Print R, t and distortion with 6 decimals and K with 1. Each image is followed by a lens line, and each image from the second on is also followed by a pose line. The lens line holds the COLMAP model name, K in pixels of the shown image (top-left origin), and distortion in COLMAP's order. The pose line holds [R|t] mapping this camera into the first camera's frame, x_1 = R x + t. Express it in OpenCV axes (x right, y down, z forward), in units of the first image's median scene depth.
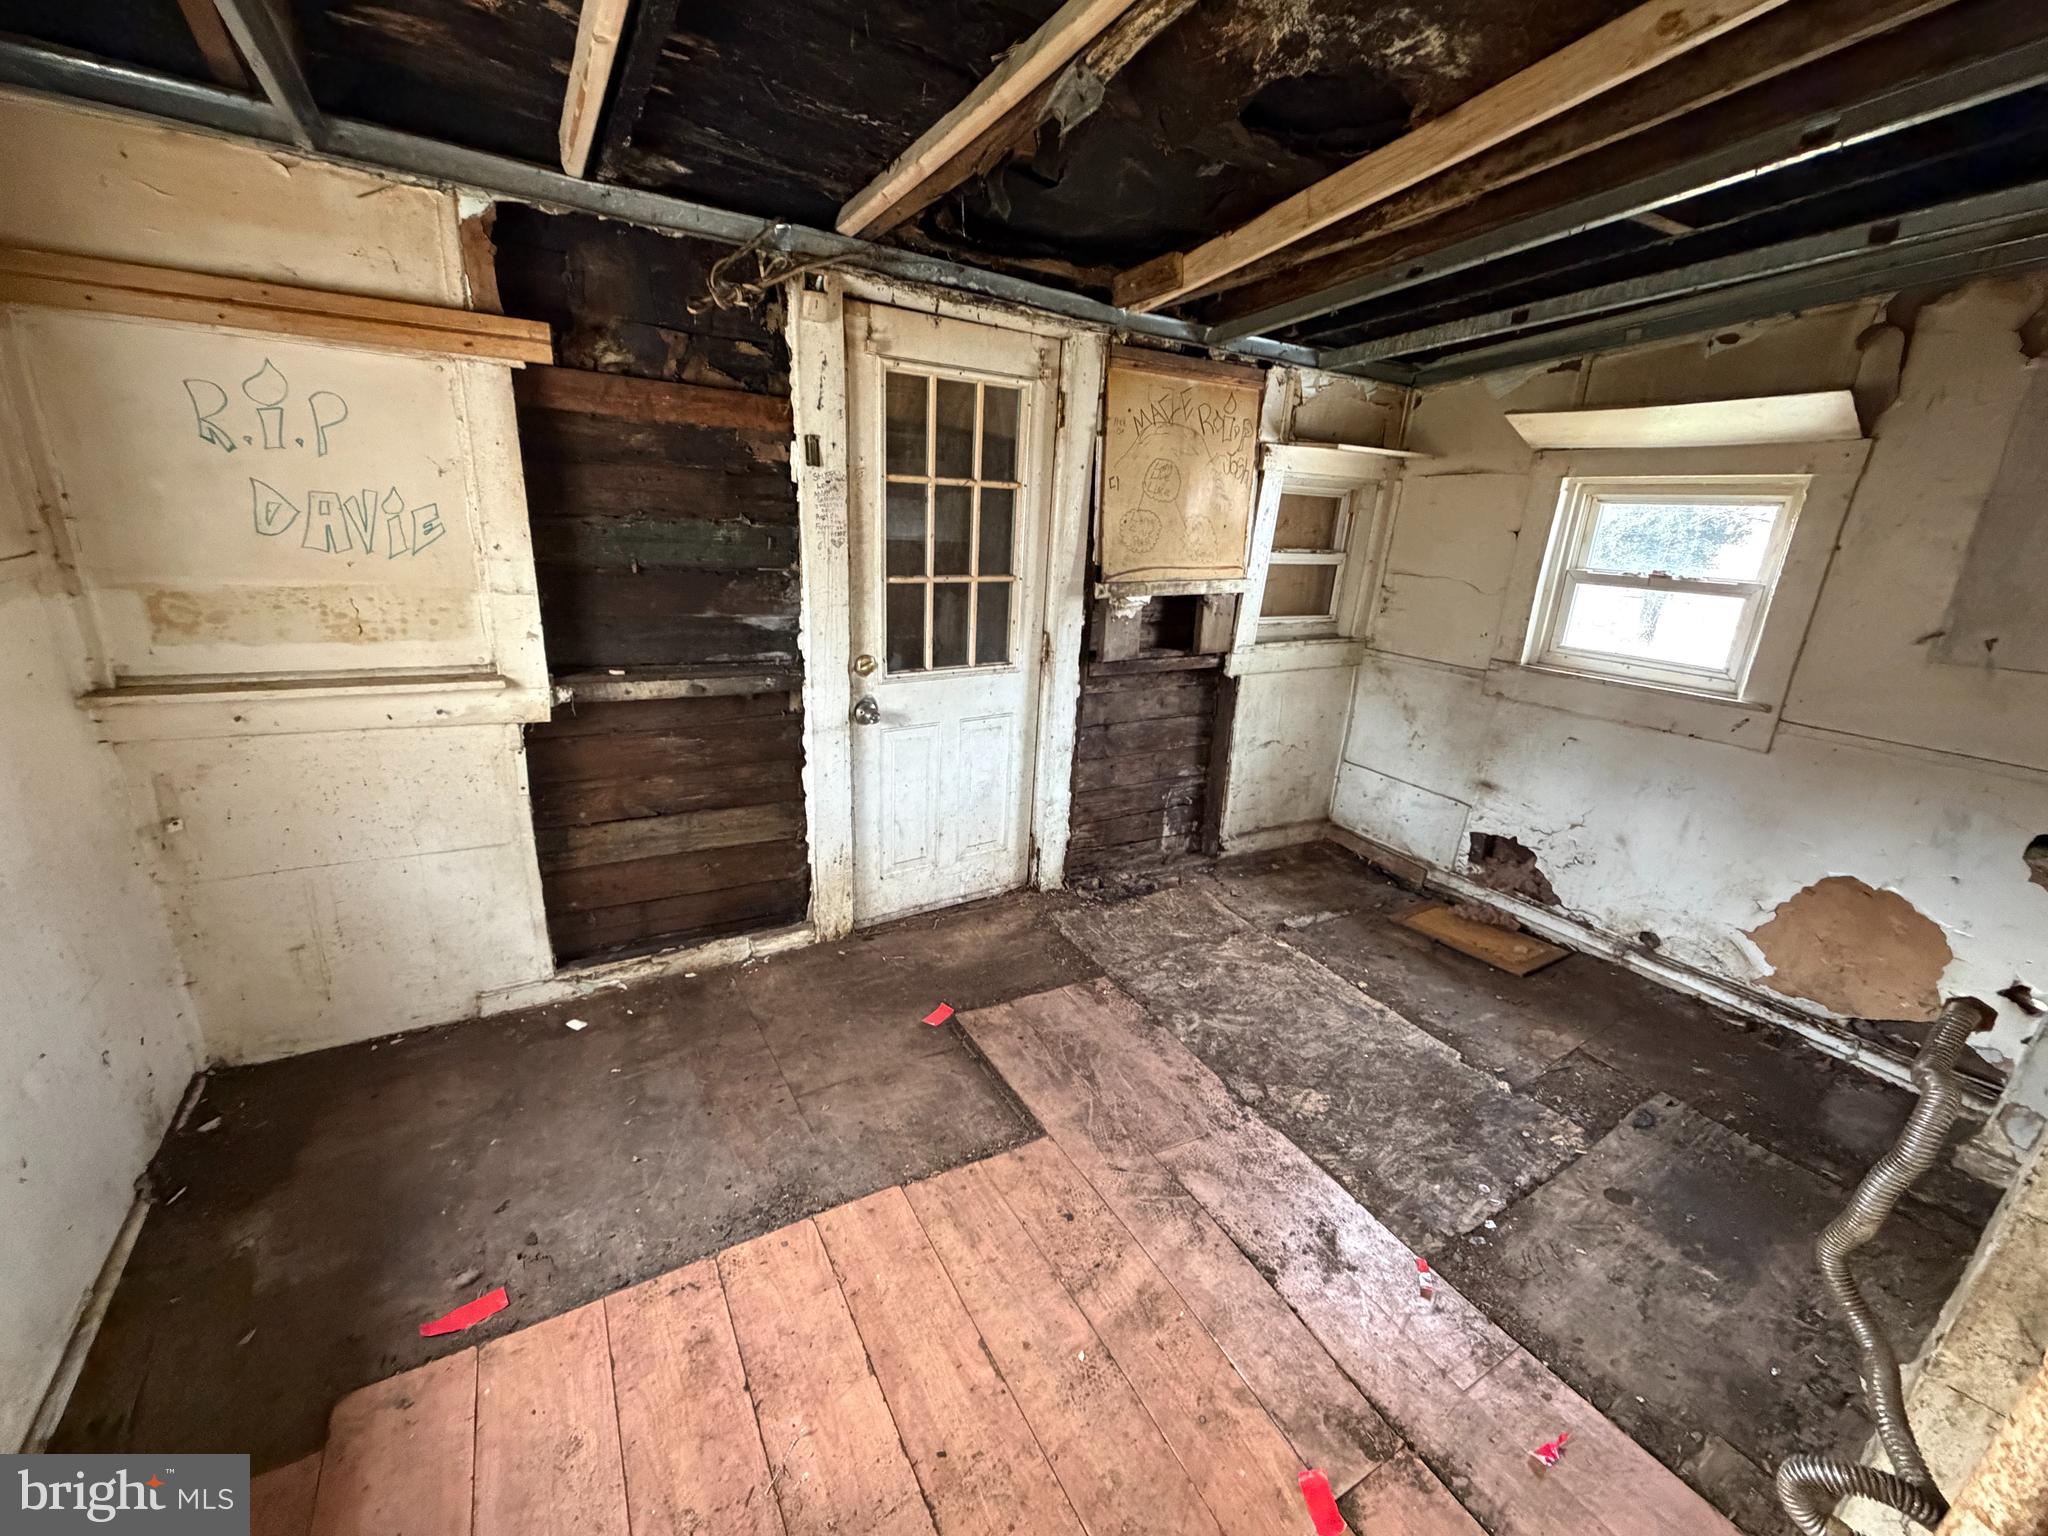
lens RADIAL K [[836.9, 0, 1033.2], [0, 836.9, 764.2], [0, 0, 1]] dist [0.003732, 0.000375]
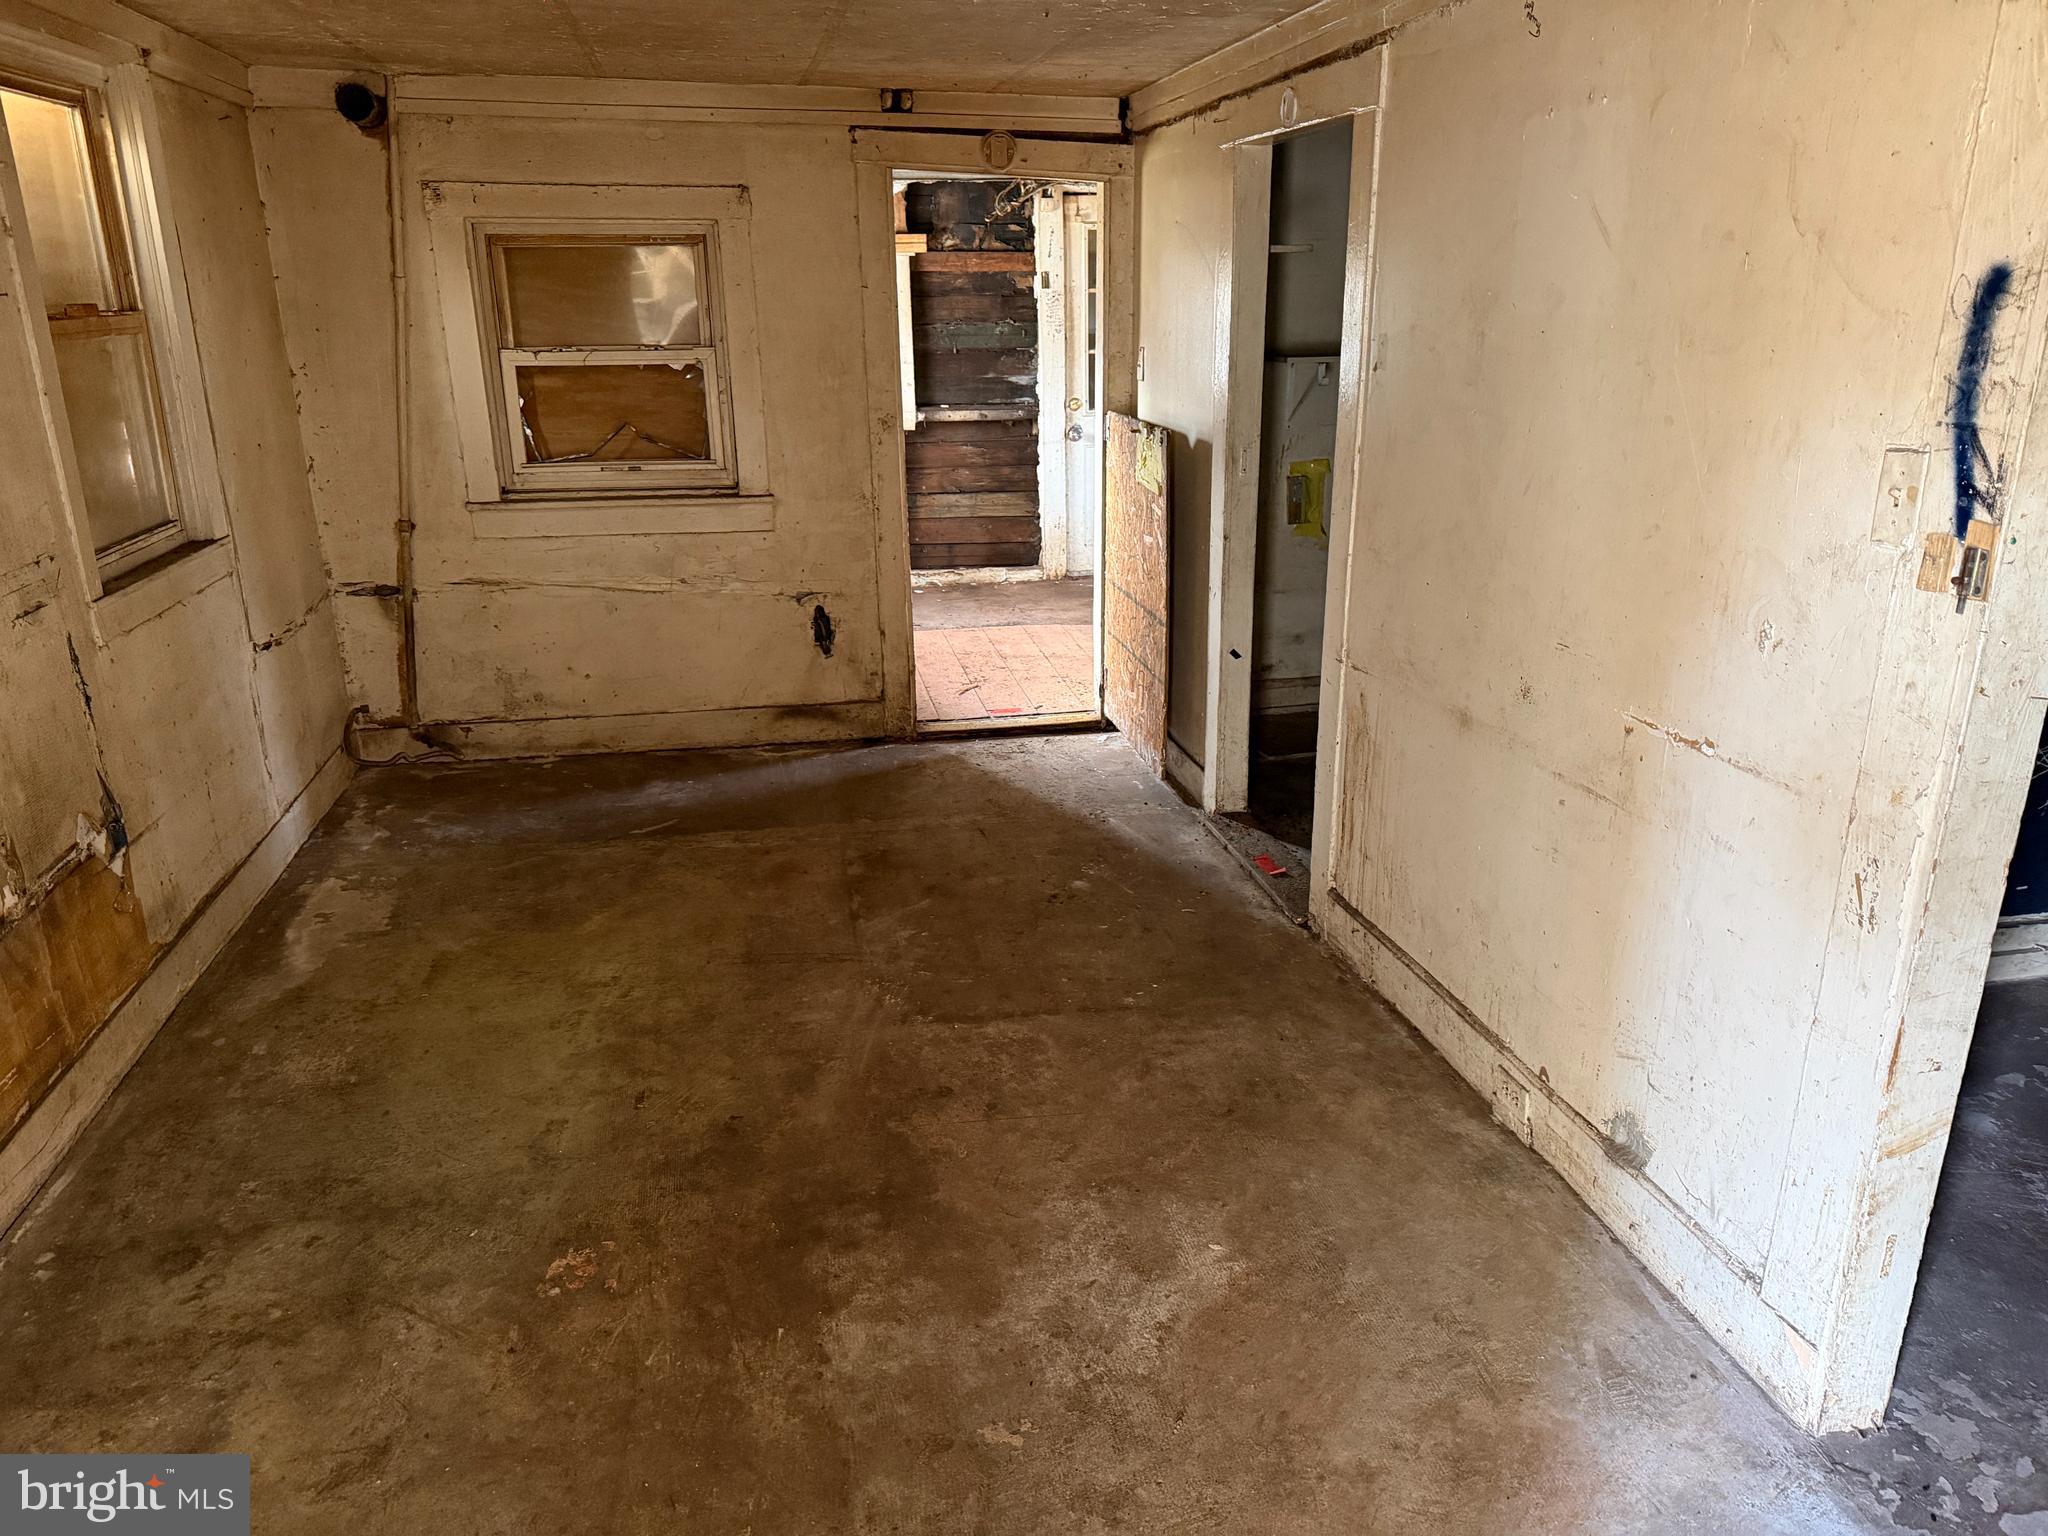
lens RADIAL K [[1437.7, 0, 1024.0], [0, 1437.7, 768.0], [0, 0, 1]] dist [0.127526, -0.001311]
pose [[0.937253, 0.049715, -0.345088, 0.818448], [-0.039524, 0.998551, 0.036509, 0.558626], [0.346404, -0.020579, 0.937860, -1.966051]]
